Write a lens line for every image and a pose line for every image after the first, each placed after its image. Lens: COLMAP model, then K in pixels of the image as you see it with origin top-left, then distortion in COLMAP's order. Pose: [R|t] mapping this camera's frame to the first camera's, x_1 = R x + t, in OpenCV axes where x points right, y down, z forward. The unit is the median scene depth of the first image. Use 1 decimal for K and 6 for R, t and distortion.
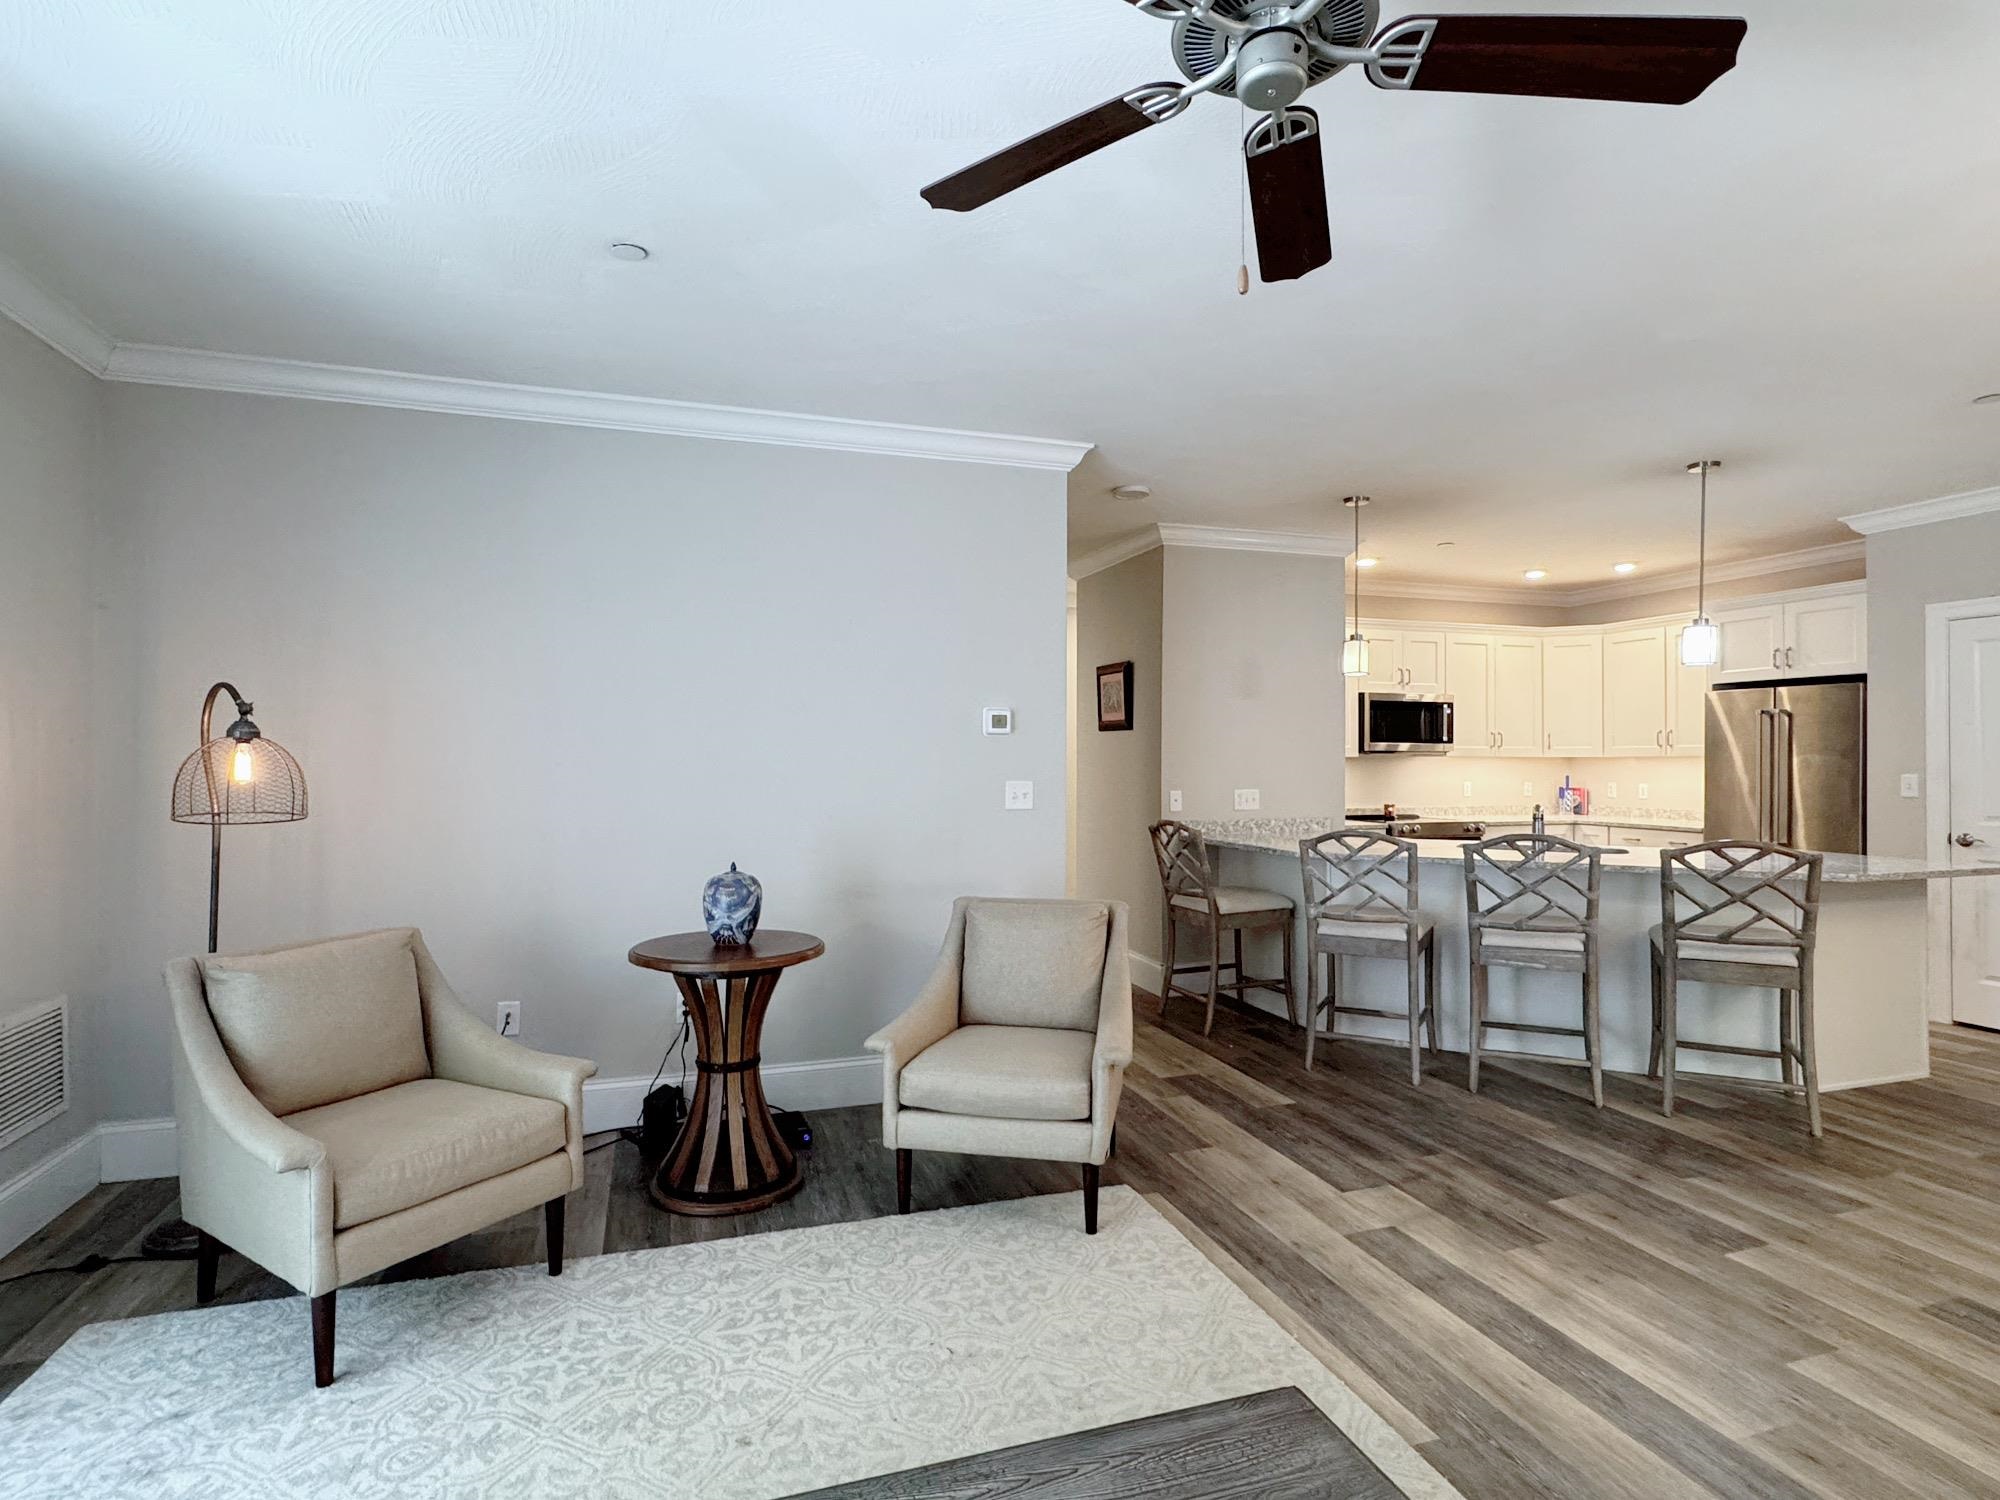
lens RADIAL K [[1018.2, 0, 1002.6], [0, 1018.2, 748.3], [0, 0, 1]] dist [-0.003196, 0.001434]
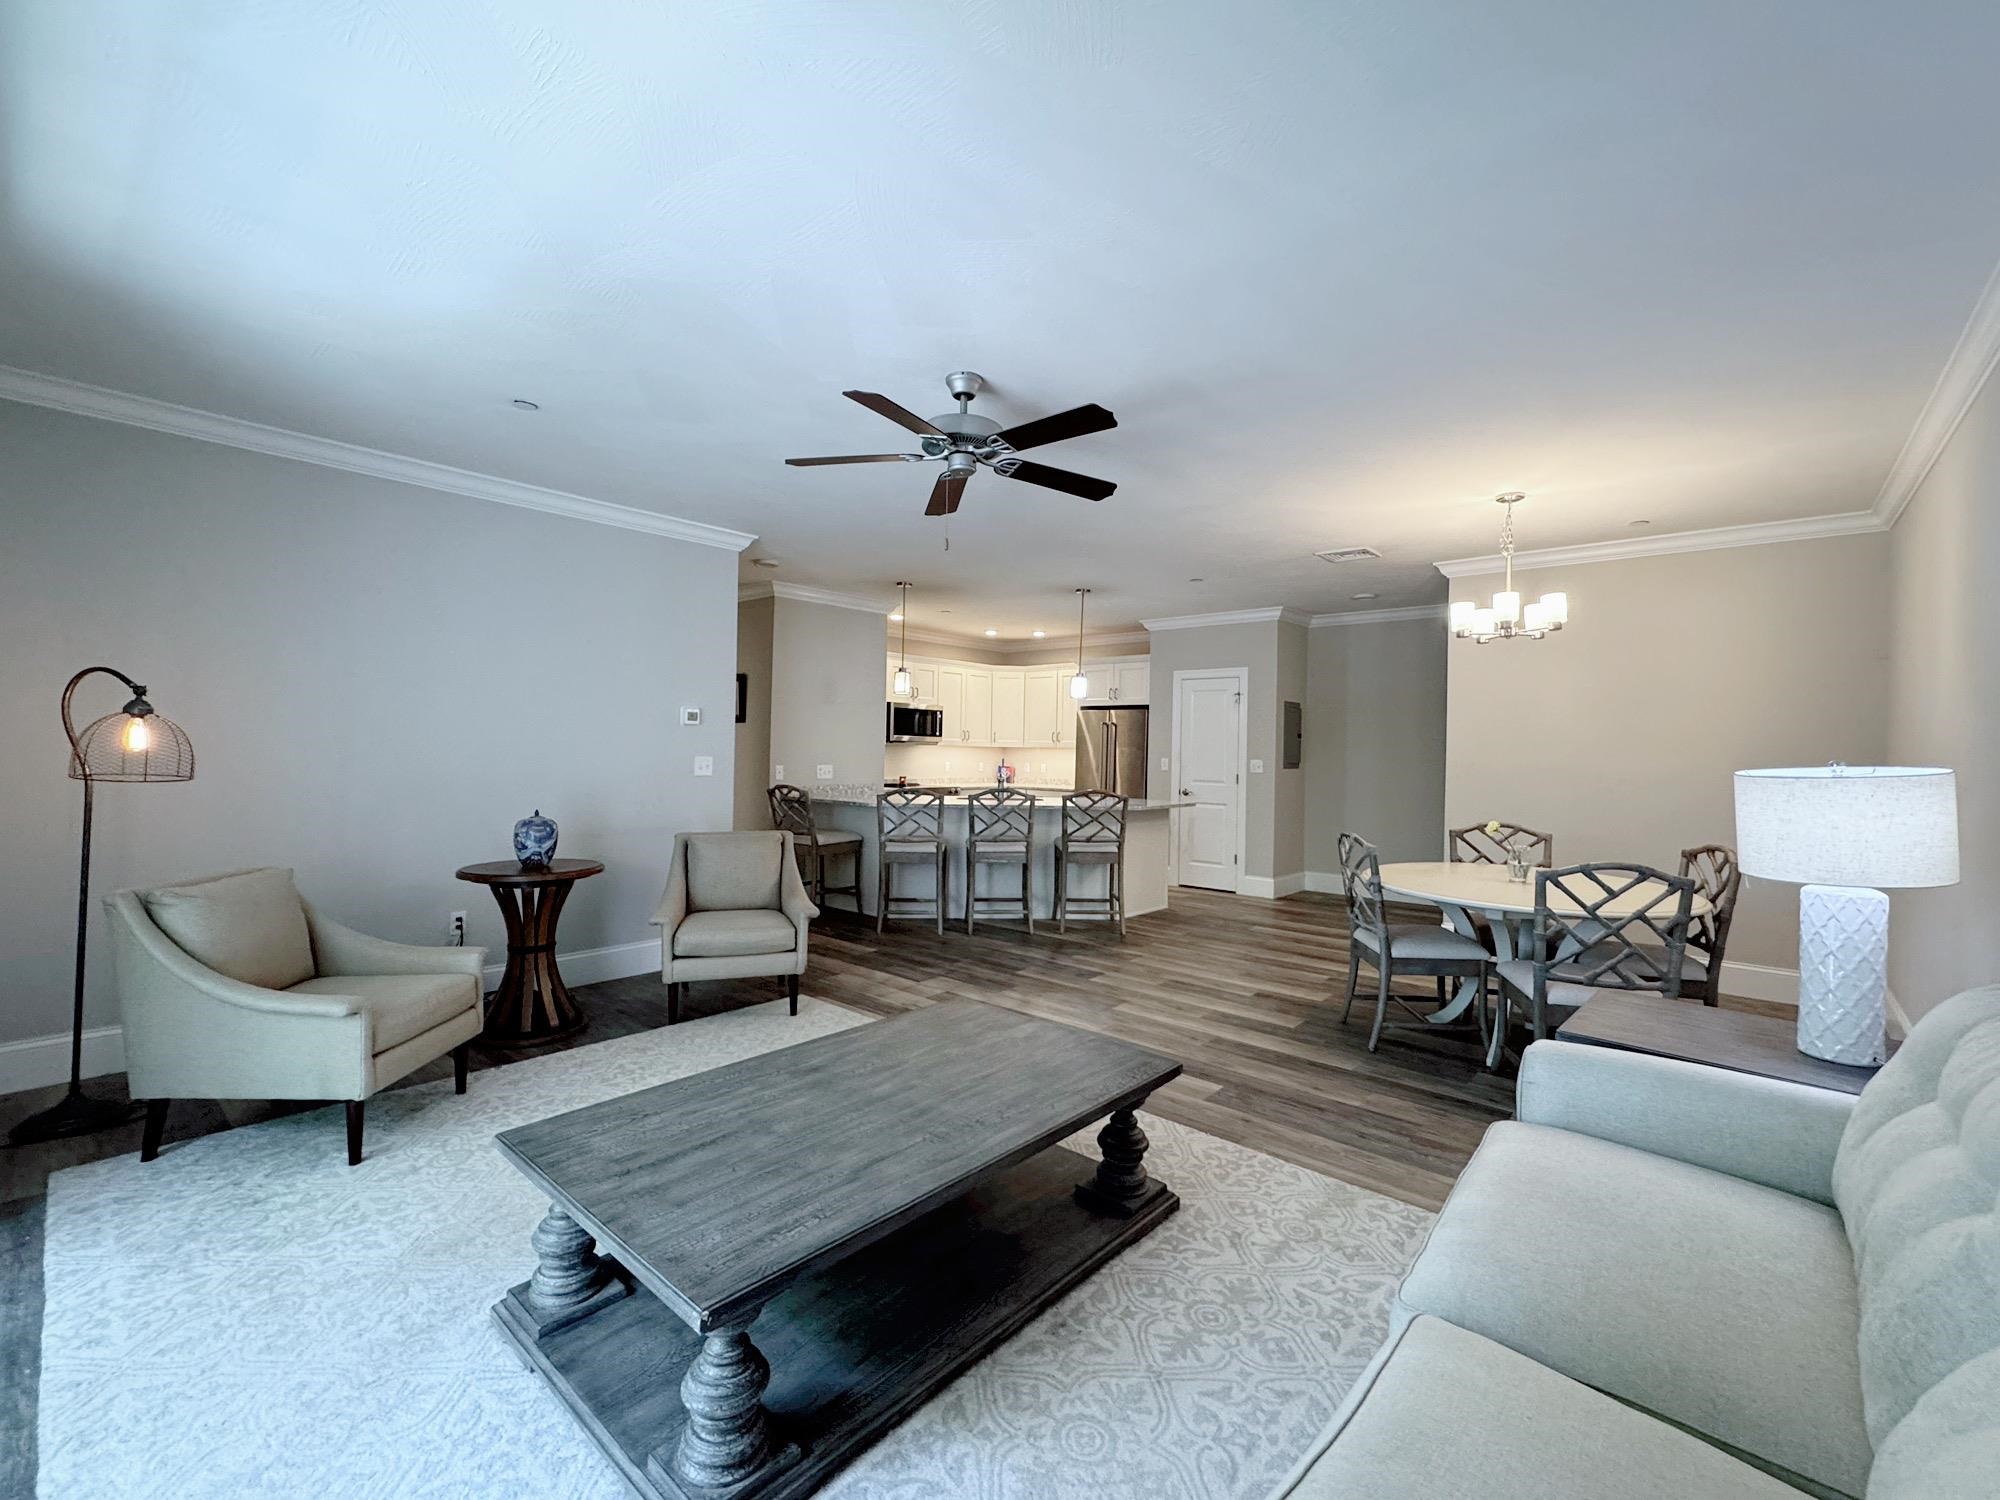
lens RADIAL K [[850.6, 0, 1001.0], [0, 850.6, 747.5], [0, 0, 1]] dist [0.000558, 0.000232]
pose [[0.862408, 0.015575, 0.505975, -0.272298], [-0.022260, 0.999727, 0.007166, 0.000069], [-0.505725, -0.017443, 0.862519, -0.331416]]
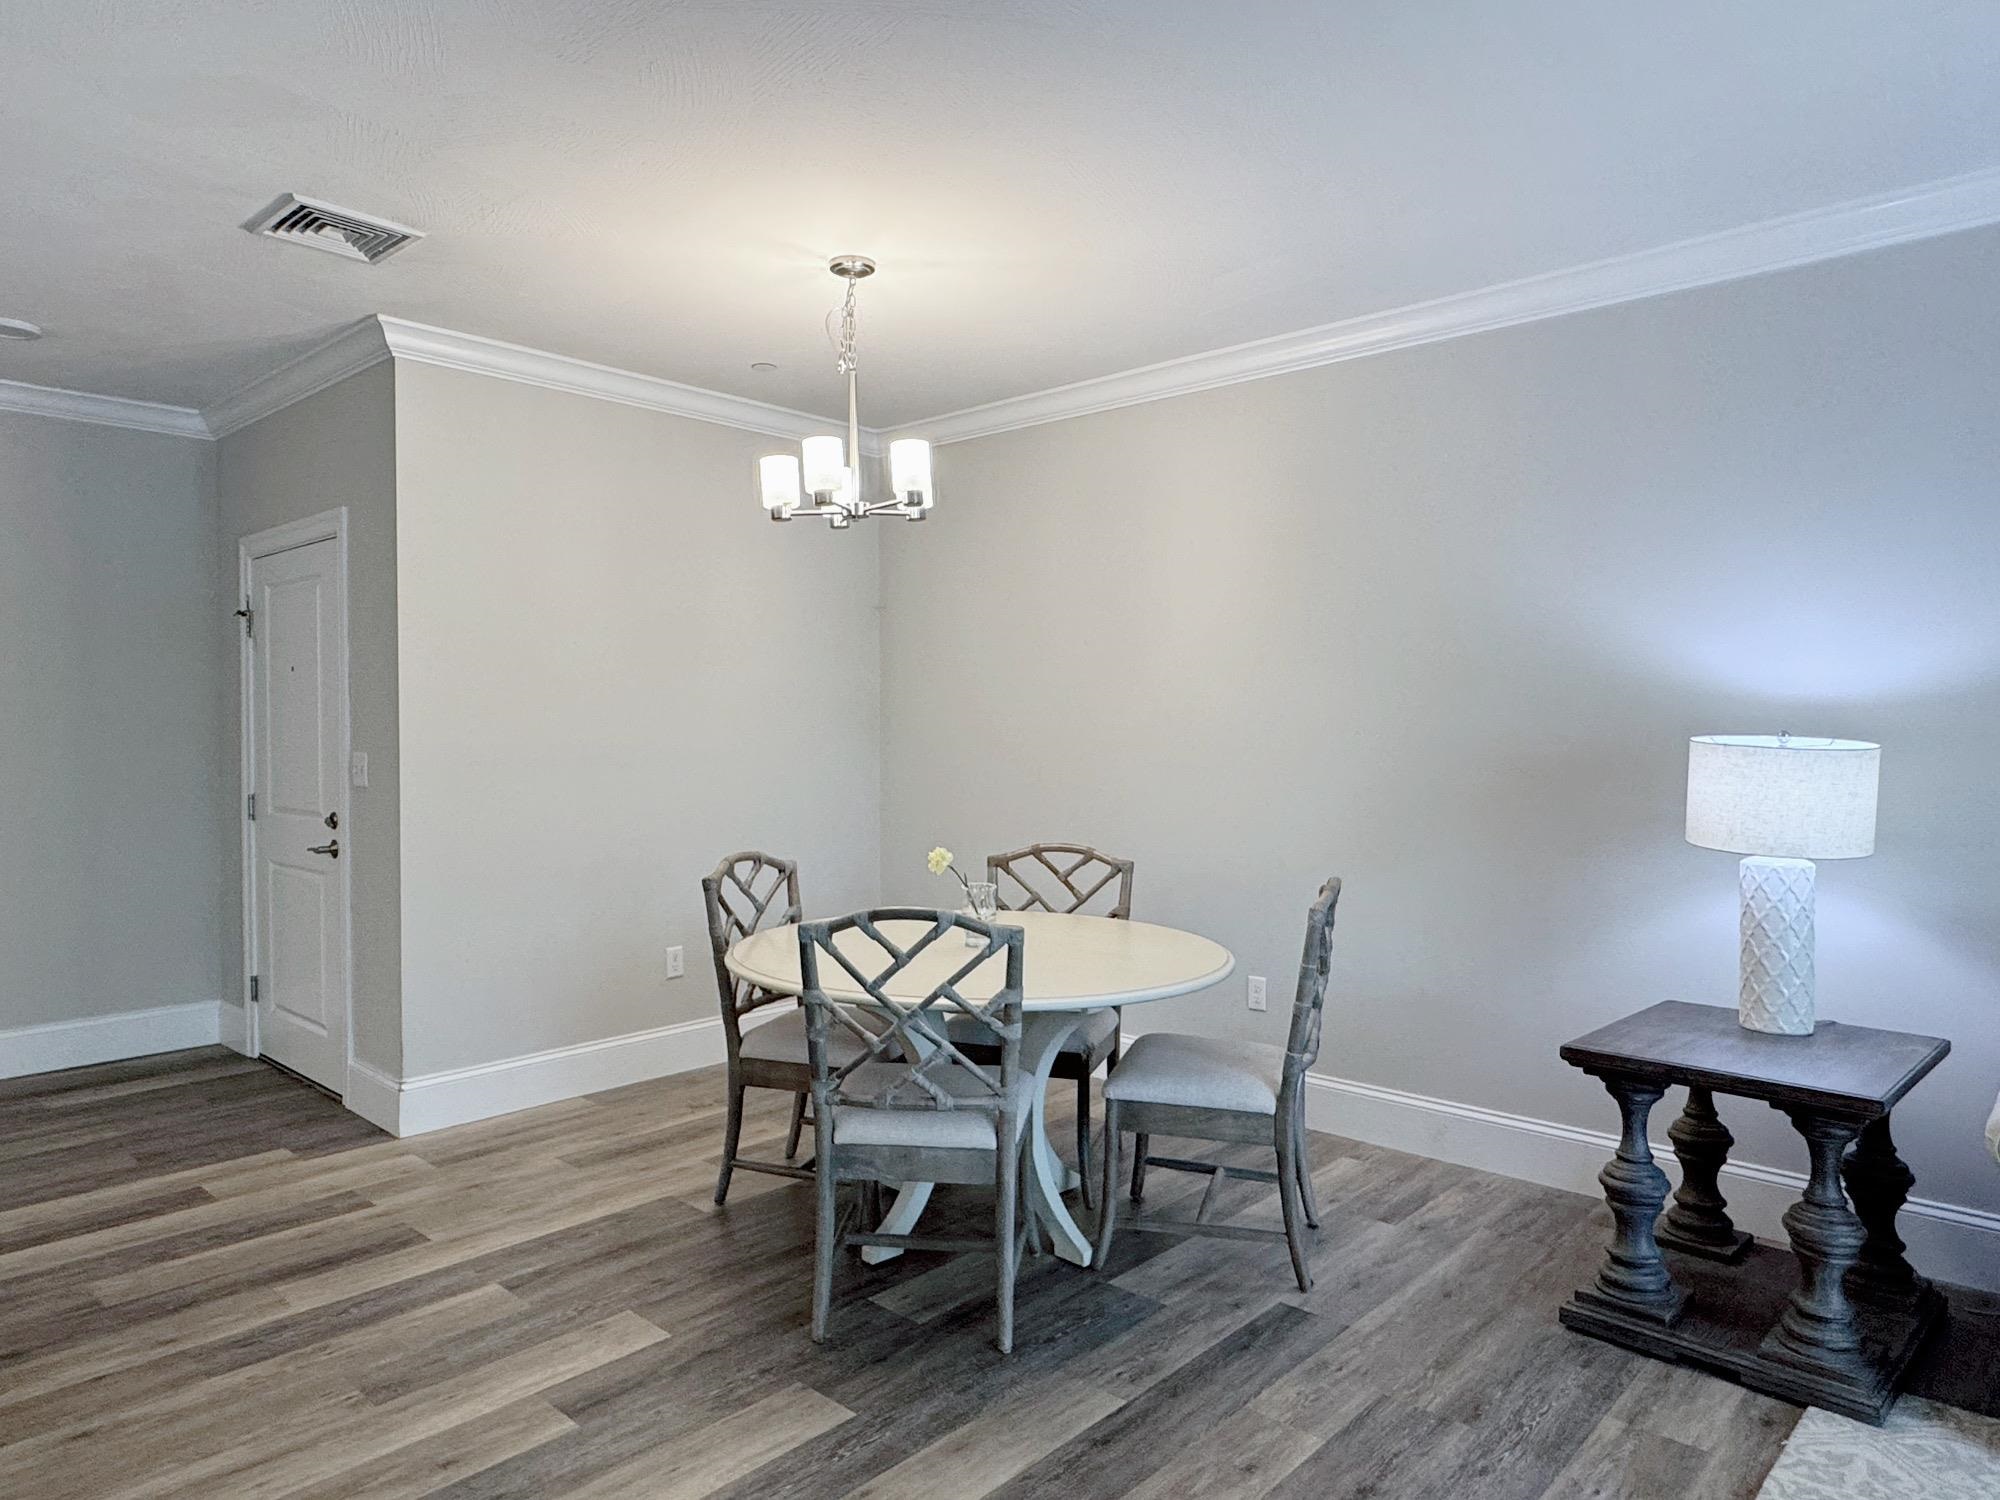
lens RADIAL K [[1254.2, 0, 996.9], [0, 1254.2, 750.1], [0, 0, 1]] dist [-0.001481, 0.004297]
pose [[-0.481434, -0.013878, 0.876372, 0.018589], [-0.008368, 0.999902, 0.011238, 0.008276], [-0.876442, -0.001924, -0.481503, 0.690896]]
